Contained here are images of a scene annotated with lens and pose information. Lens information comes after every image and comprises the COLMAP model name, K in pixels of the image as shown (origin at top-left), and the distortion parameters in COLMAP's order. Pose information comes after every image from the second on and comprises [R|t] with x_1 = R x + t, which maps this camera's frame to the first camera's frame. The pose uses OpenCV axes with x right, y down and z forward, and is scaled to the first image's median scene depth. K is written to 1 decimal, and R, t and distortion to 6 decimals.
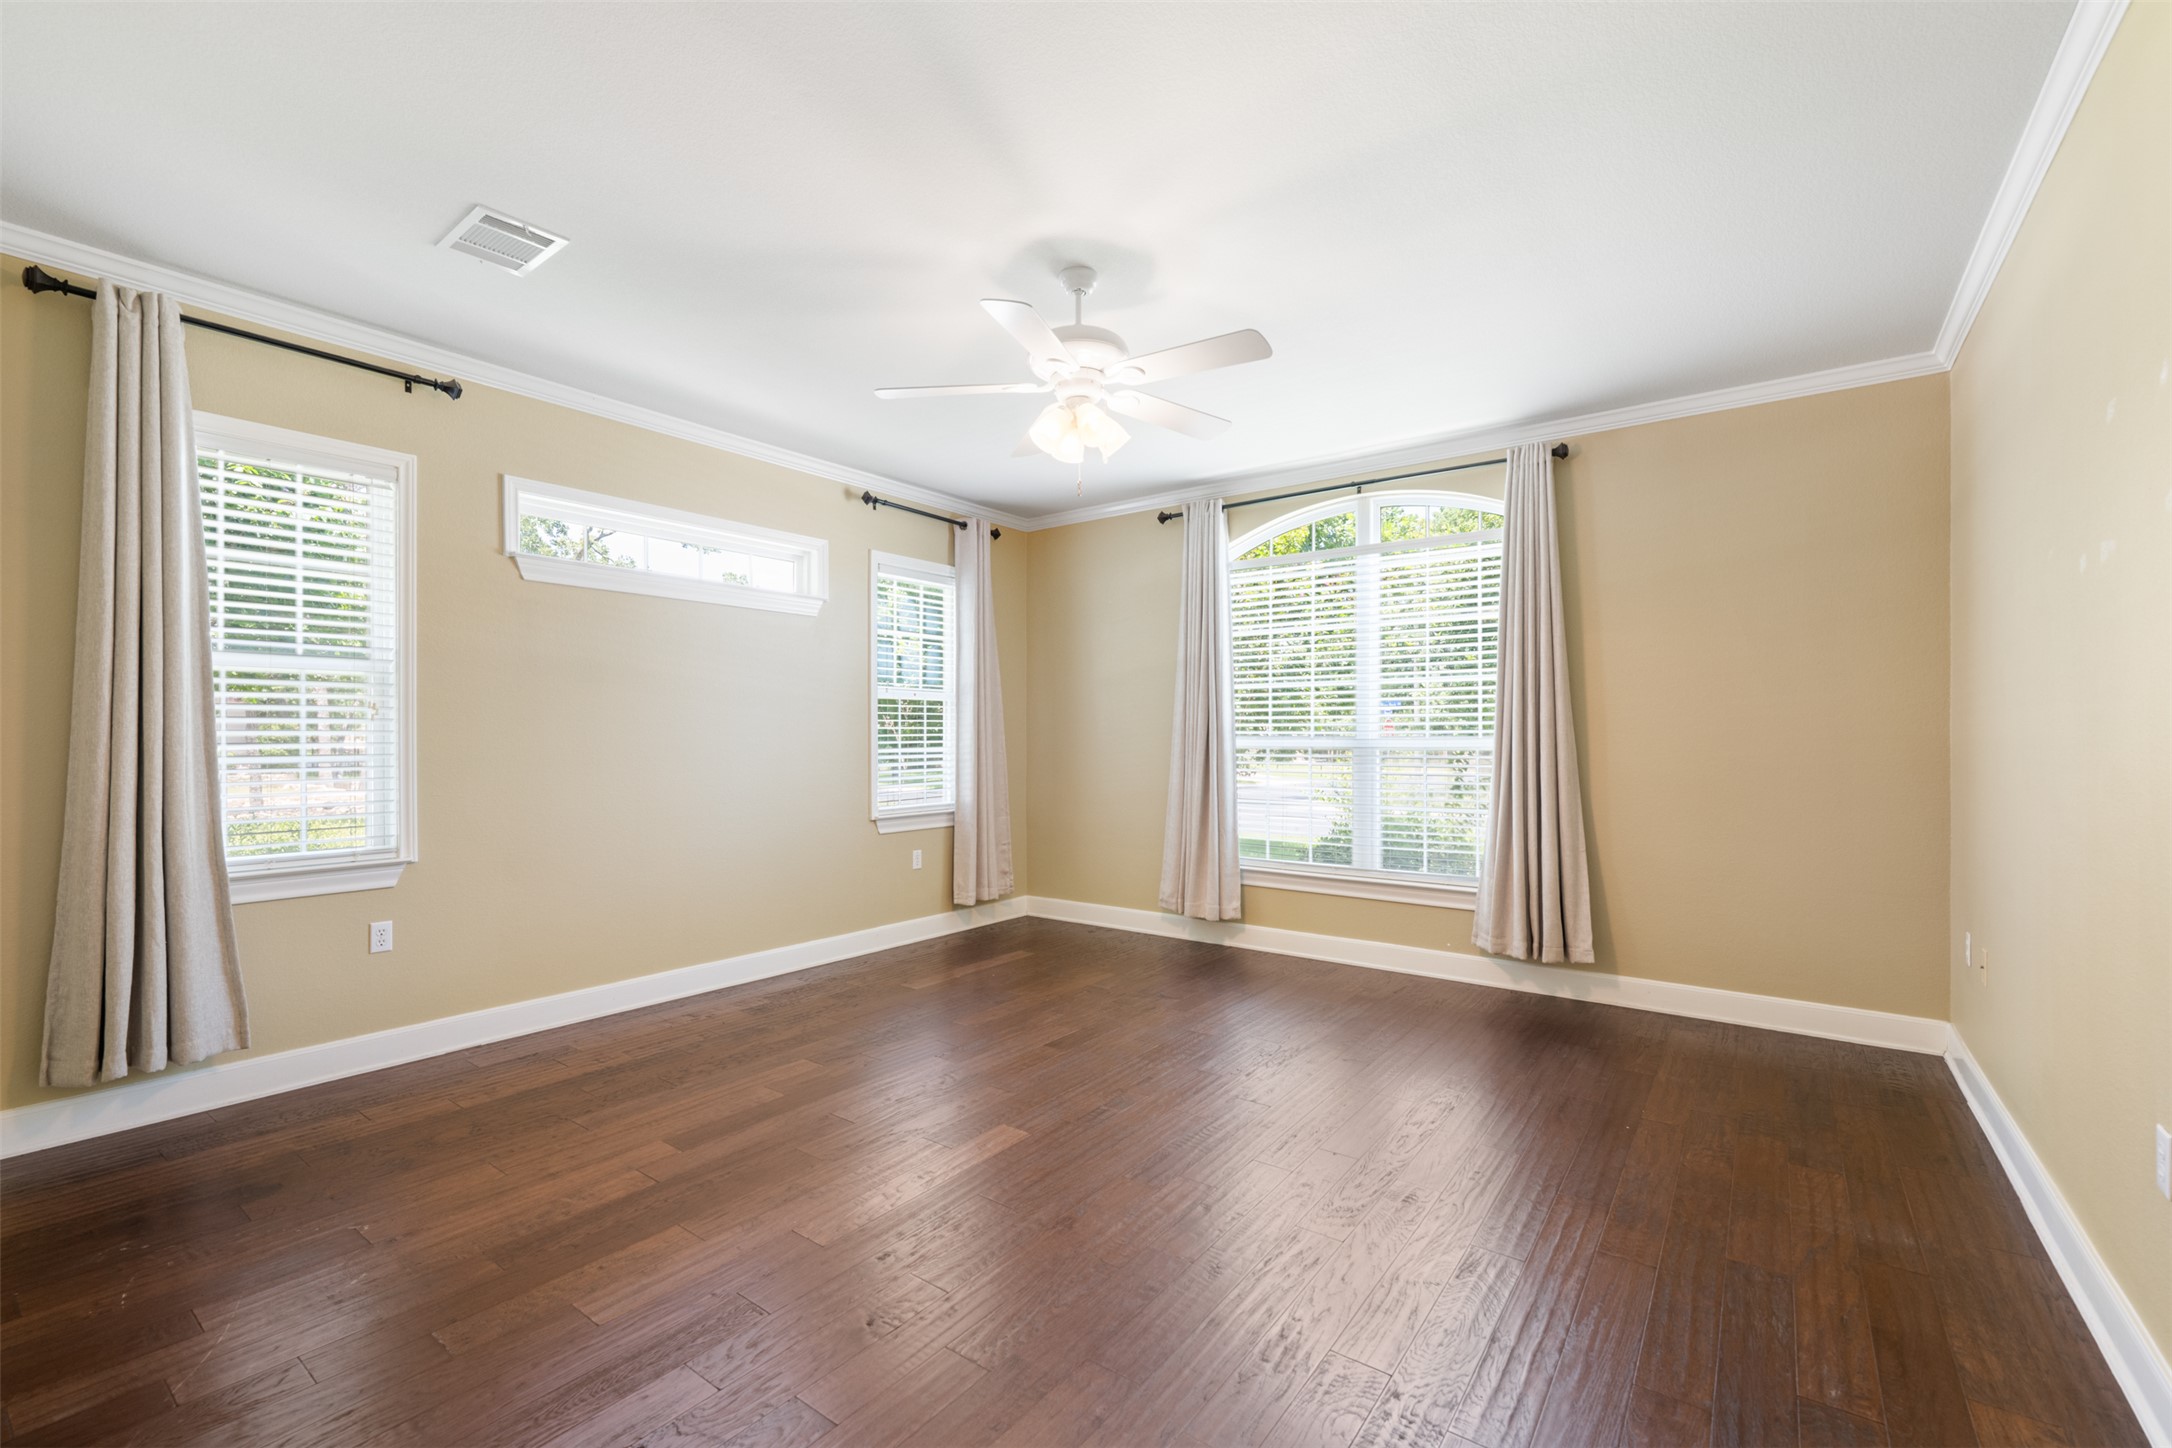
lens RADIAL K [[889.7, 0, 1096.0], [0, 889.7, 729.5], [0, 0, 1]] dist [-0.000726, -0.000189]
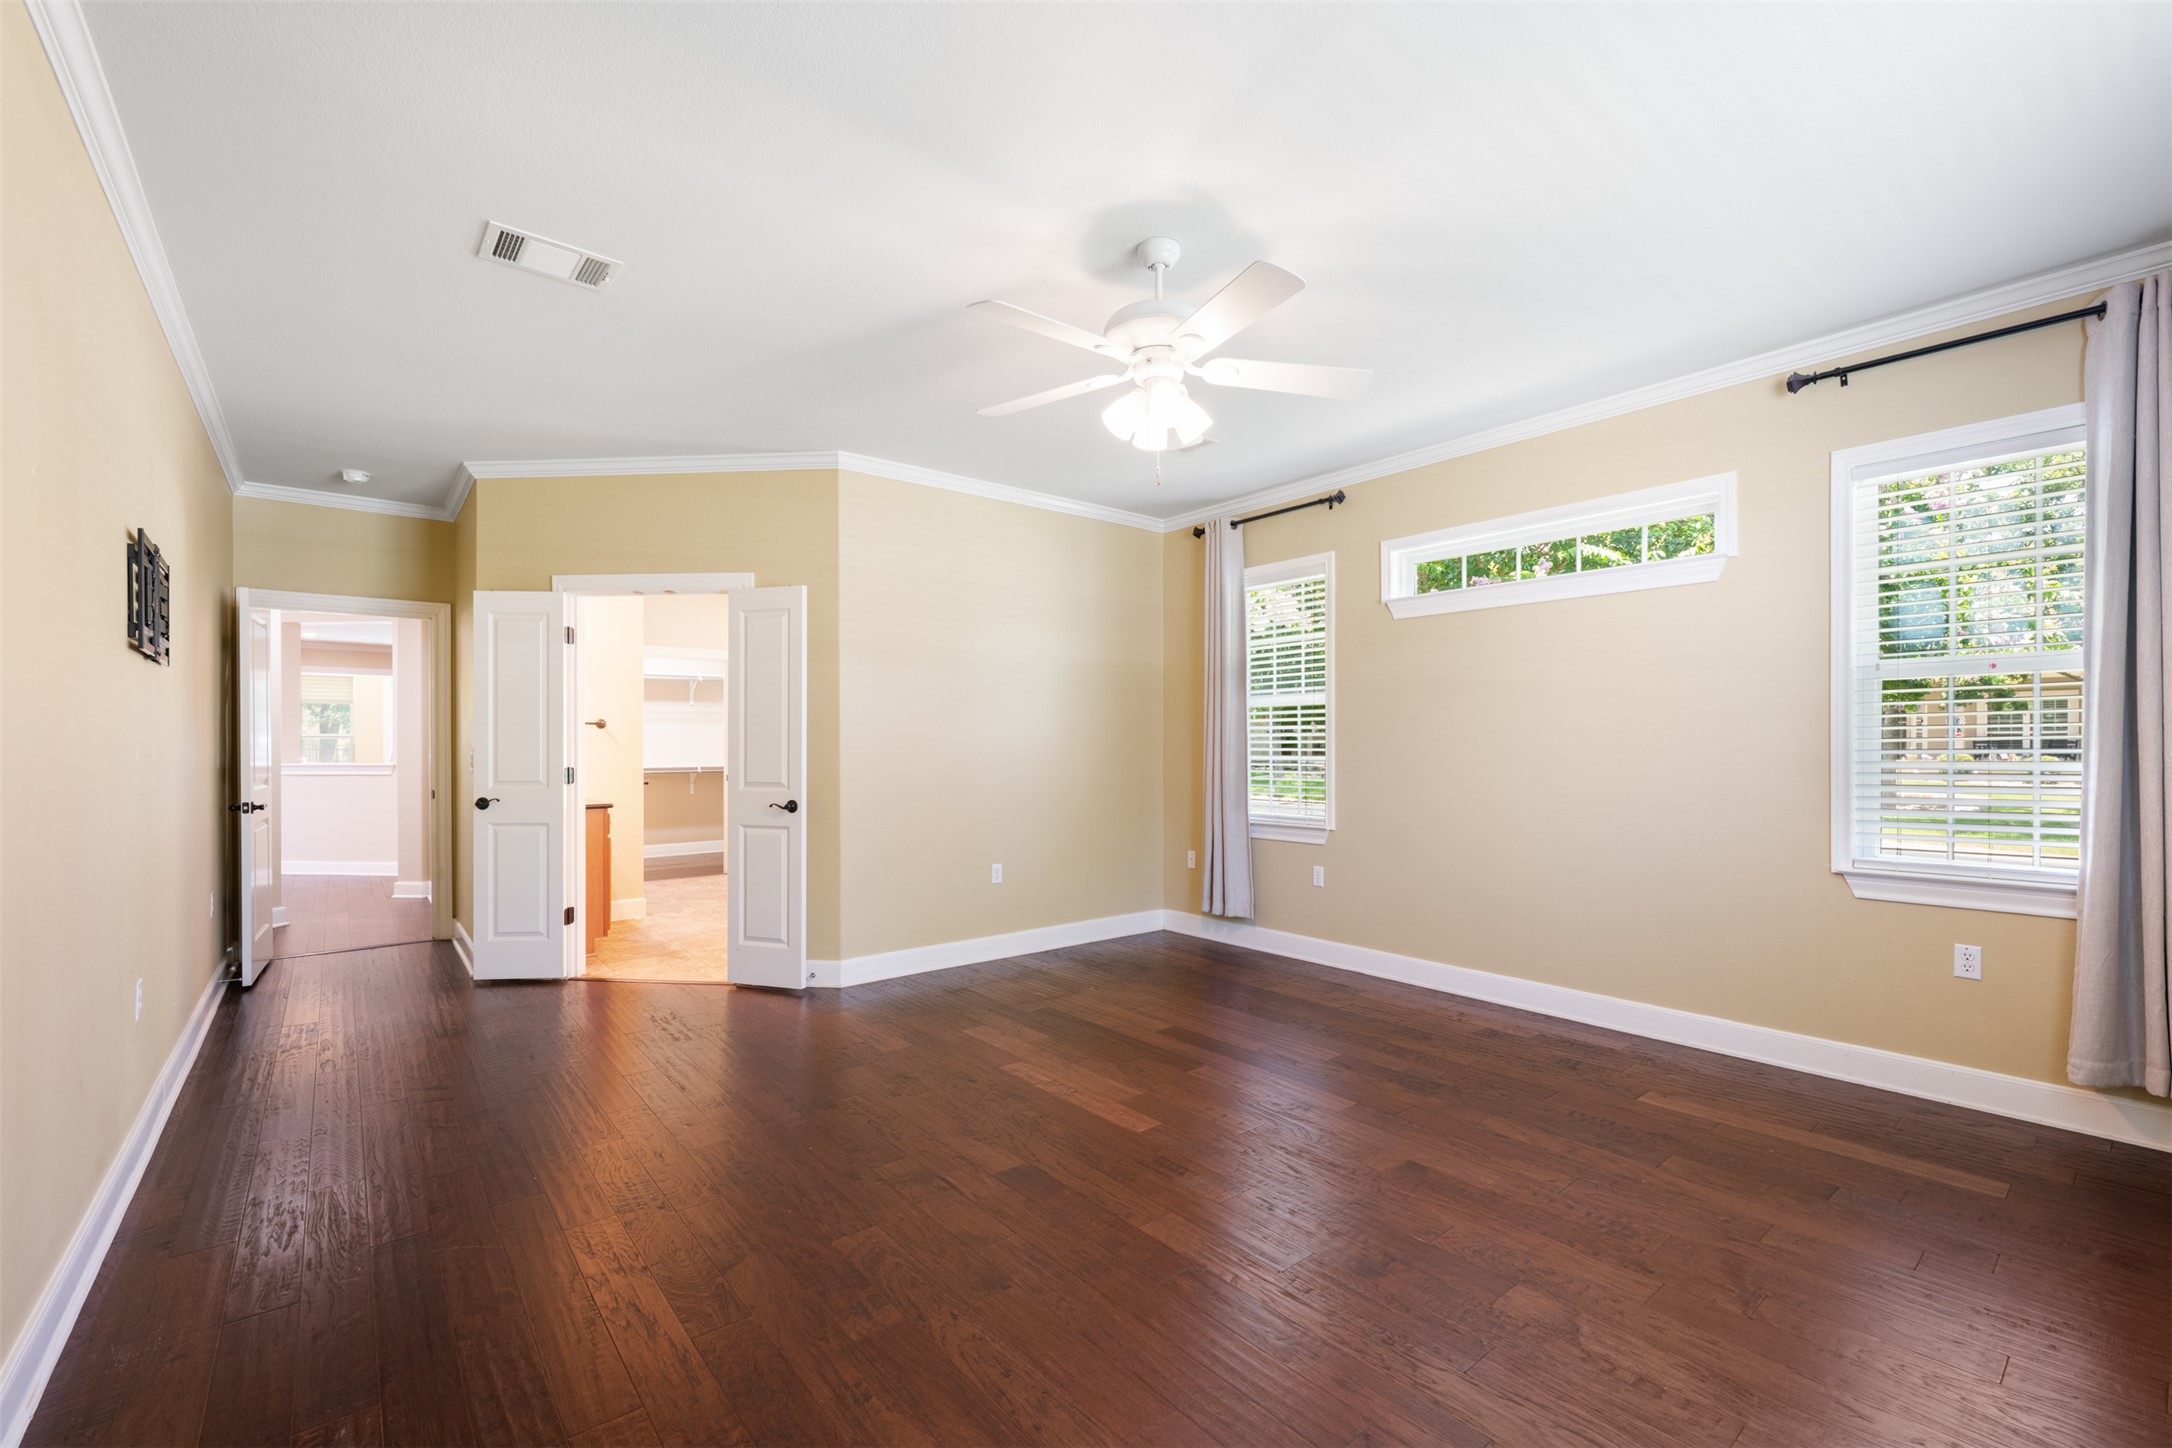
lens RADIAL K [[889.7, 0, 1095.5], [0, 889.7, 737.7], [0, 0, 1]] dist [-0.000726, -0.000189]
pose [[-0.210419, -0.008853, -0.977571, 0.729607], [0.008671, 0.999903, -0.010922, 0.009603], [0.977573, -0.010775, -0.210322, 0.912976]]
